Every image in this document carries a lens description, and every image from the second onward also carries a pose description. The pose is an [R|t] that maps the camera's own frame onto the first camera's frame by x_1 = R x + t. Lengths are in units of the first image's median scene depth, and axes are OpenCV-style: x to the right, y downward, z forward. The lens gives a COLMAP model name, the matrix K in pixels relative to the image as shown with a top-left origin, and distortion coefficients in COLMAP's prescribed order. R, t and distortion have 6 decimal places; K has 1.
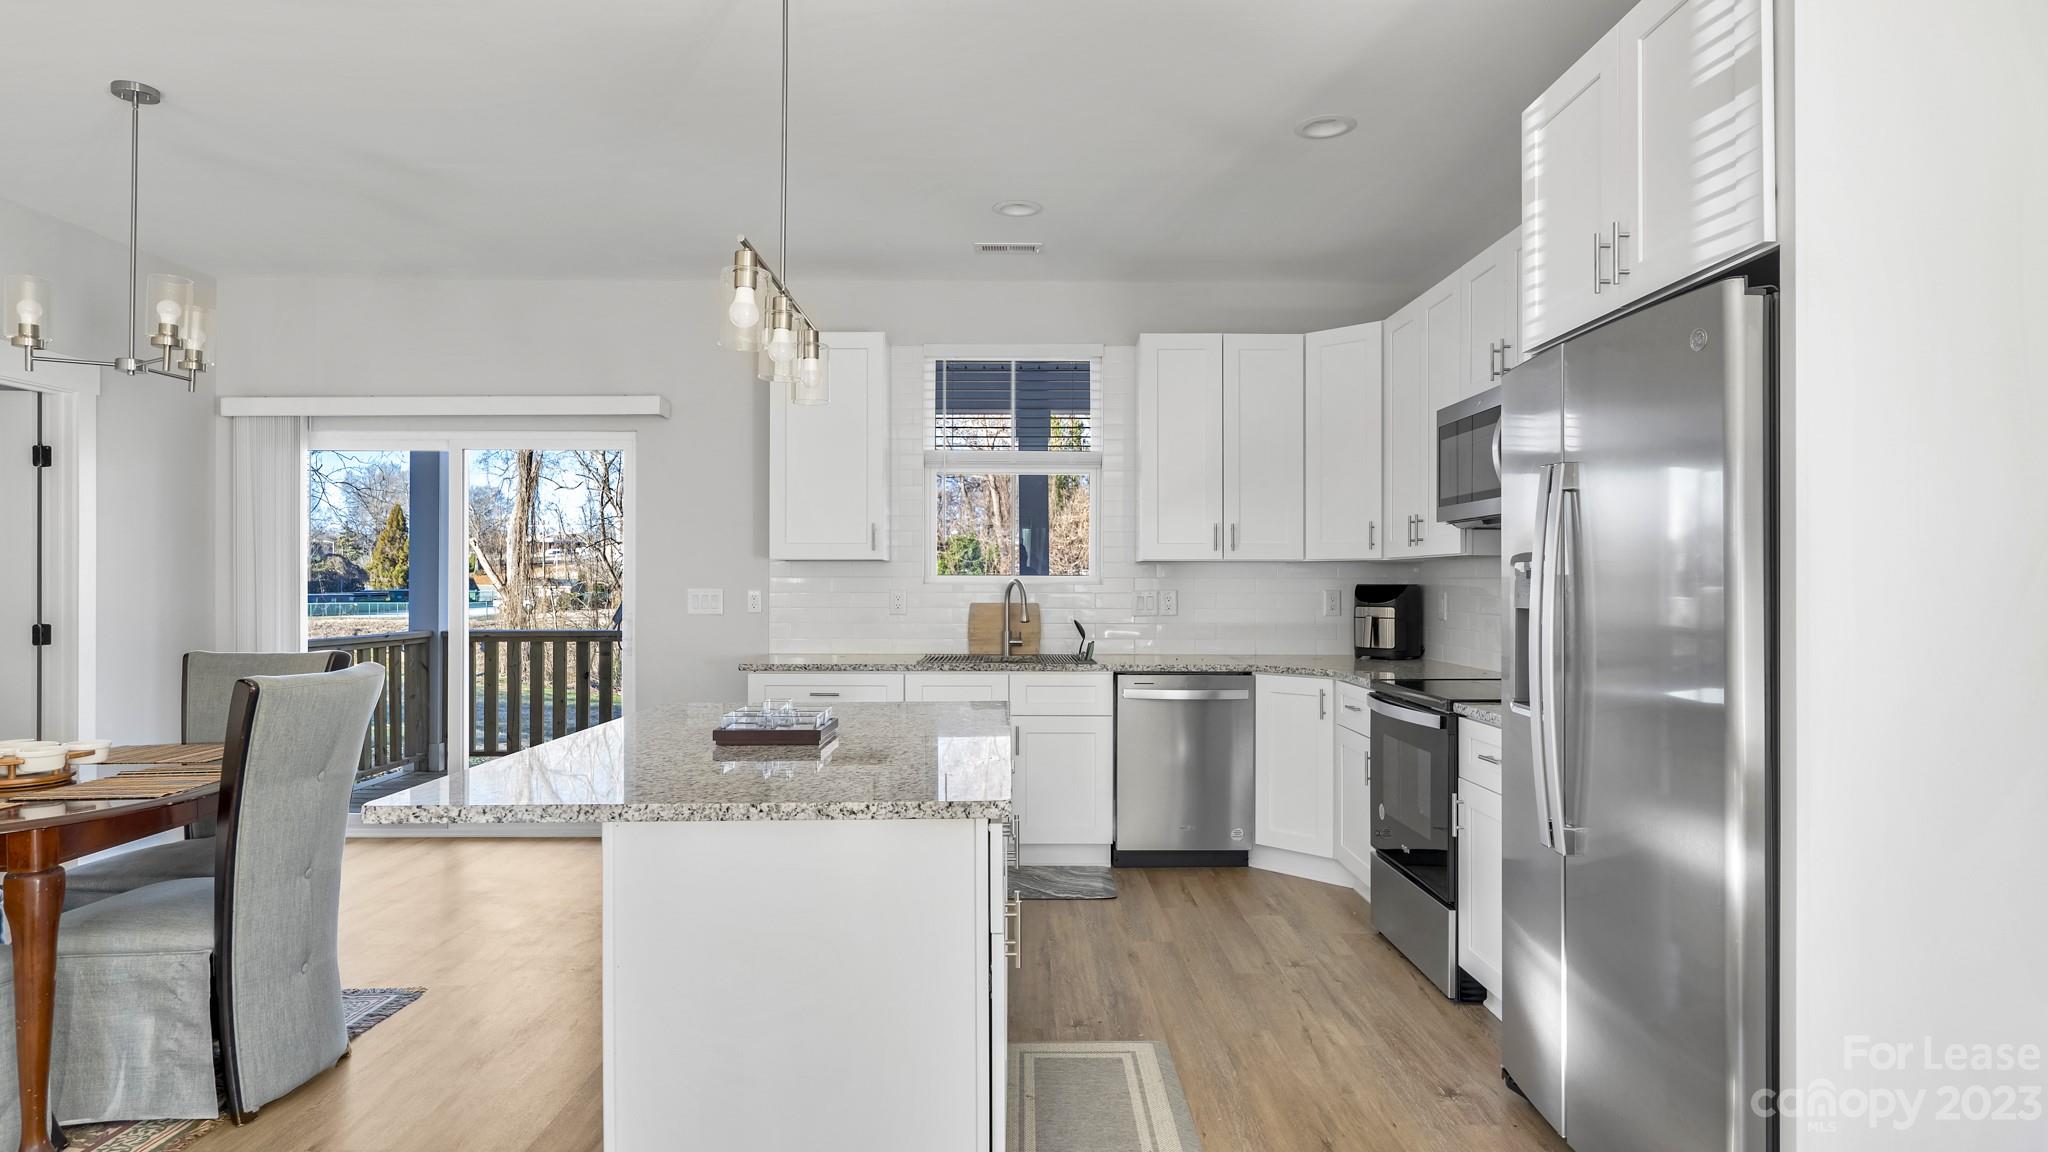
lens RADIAL K [[1138.0, 0, 1029.8], [0, 1138.0, 582.7], [0, 0, 1]] dist [0.002757, -0.000846]
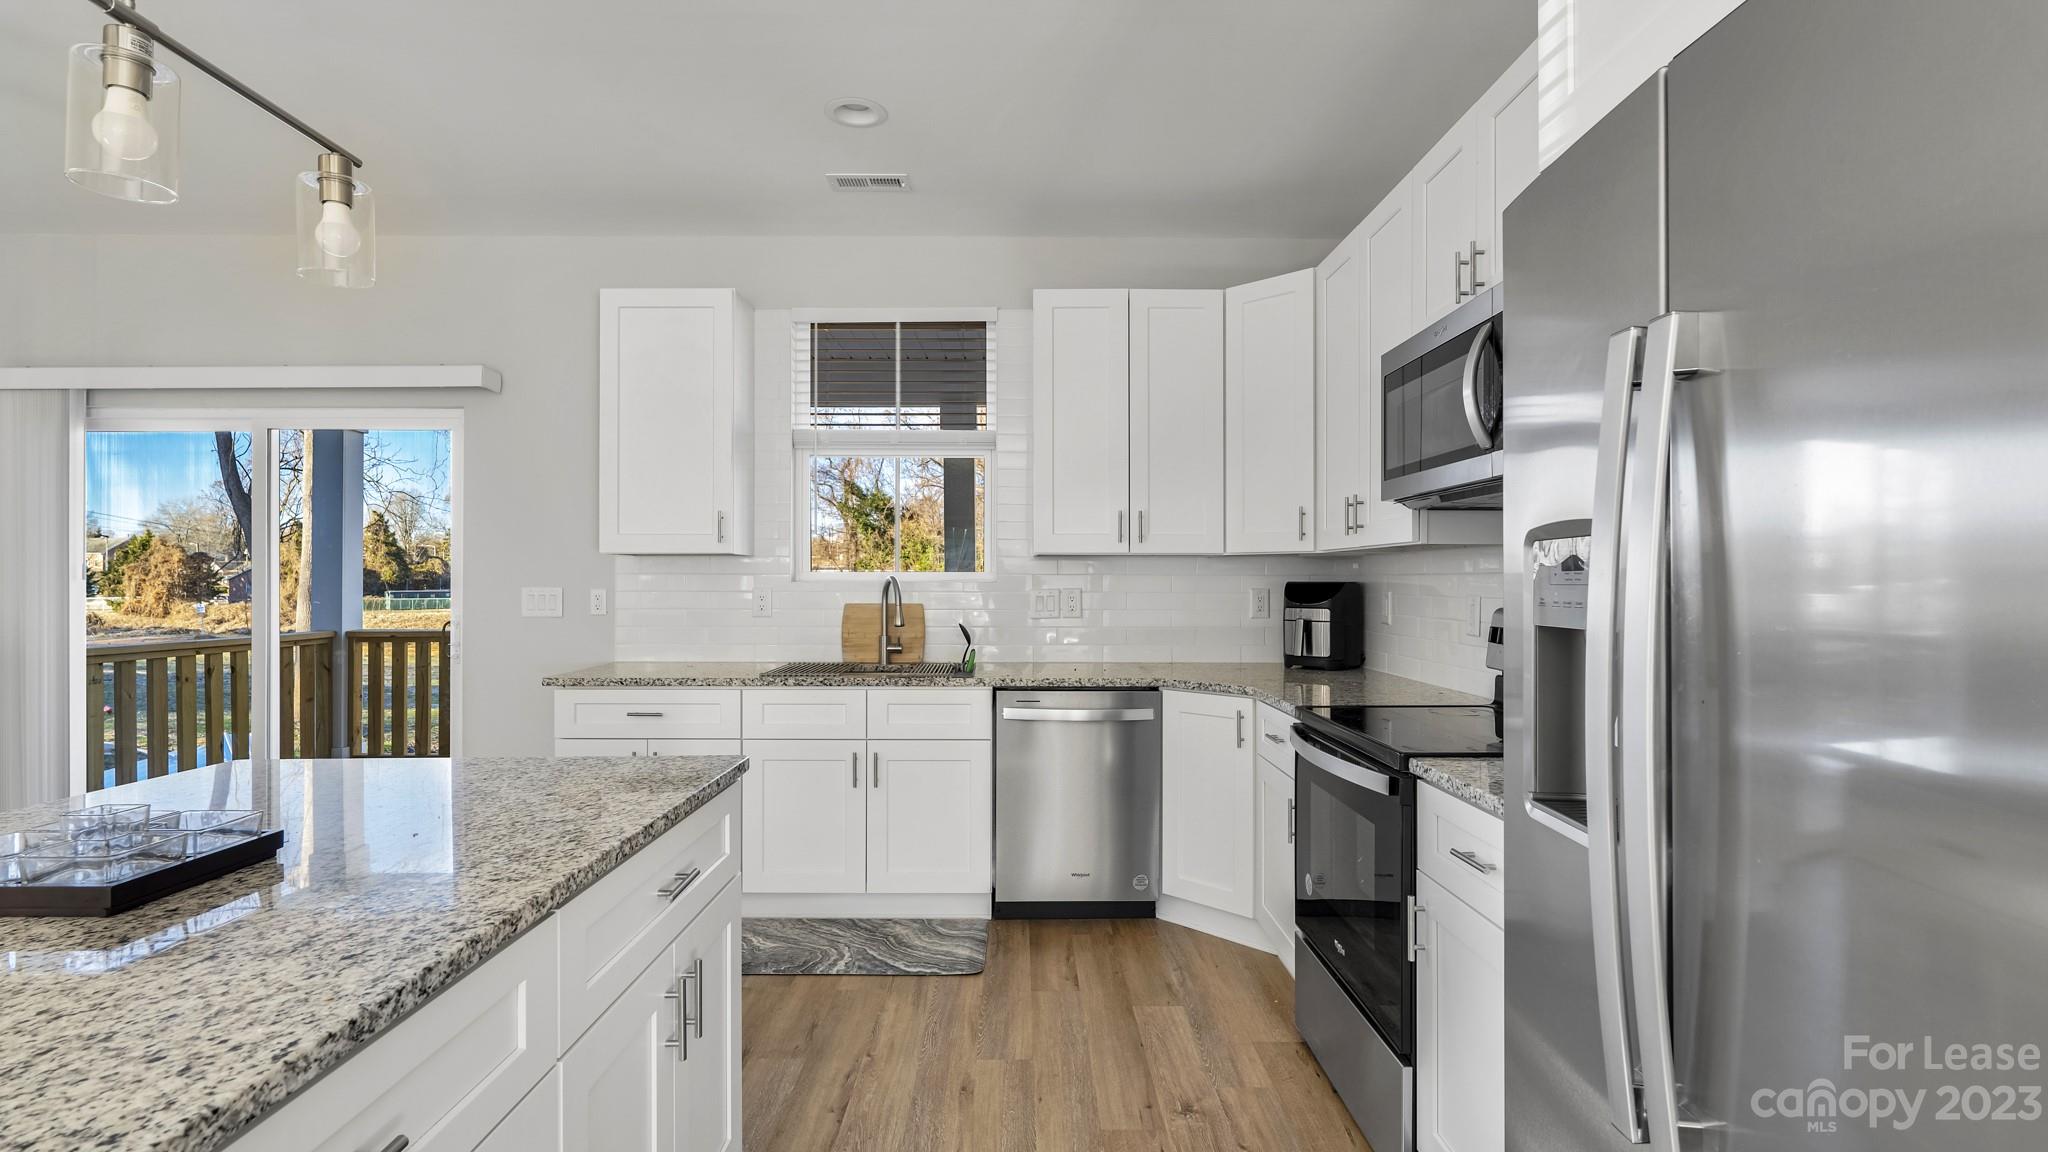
lens RADIAL K [[957.8, 0, 1031.3], [0, 957.8, 579.5], [0, 0, 1]] dist [-0.000877, 0.000894]
pose [[1.000000, -0.000108, 0.000330, 0.102128], [0.000108, 0.999999, -0.001385, 0.000457], [-0.000330, 0.001385, 0.999999, 0.298201]]
